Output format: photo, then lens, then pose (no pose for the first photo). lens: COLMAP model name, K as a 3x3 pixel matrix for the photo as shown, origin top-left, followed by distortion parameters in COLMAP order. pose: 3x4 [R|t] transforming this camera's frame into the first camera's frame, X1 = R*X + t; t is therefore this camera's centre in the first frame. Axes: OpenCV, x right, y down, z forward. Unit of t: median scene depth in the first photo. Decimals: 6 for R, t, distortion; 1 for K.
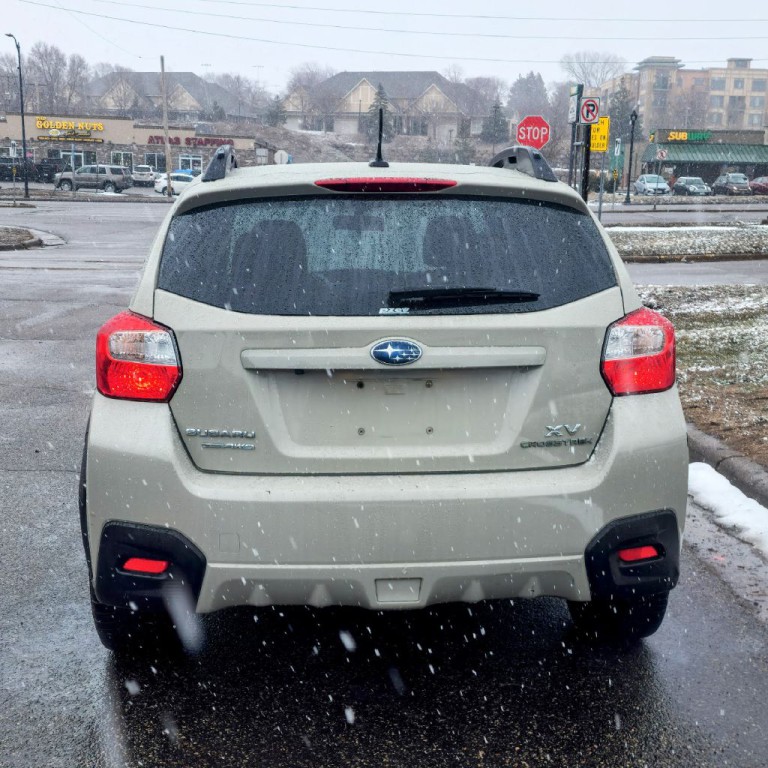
lens RADIAL K [[1158.6, 0, 389.1], [0, 1158.6, 386.7], [0, 0, 1]] dist [0.152241, 0.000000]
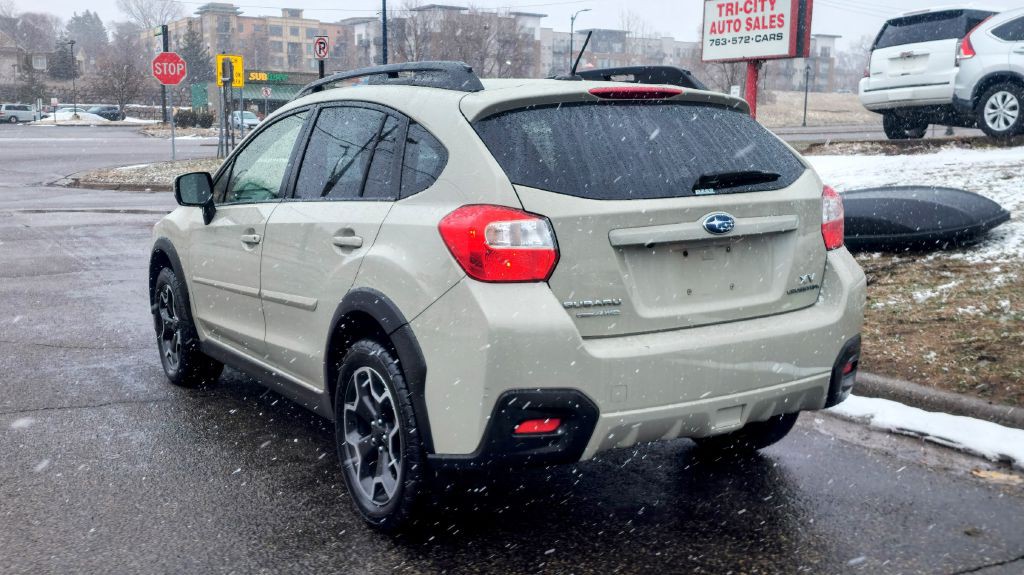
lens RADIAL K [[1081.7, 0, 515.6], [0, 1081.7, 292.9], [0, 0, 1]] dist [0.080686, 0.000000]
pose [[0.889186, -0.086784, 0.449241, -0.676159], [0.093083, 0.995625, 0.008094, 0.013020], [-0.447978, 0.034620, 0.893374, 0.064167]]
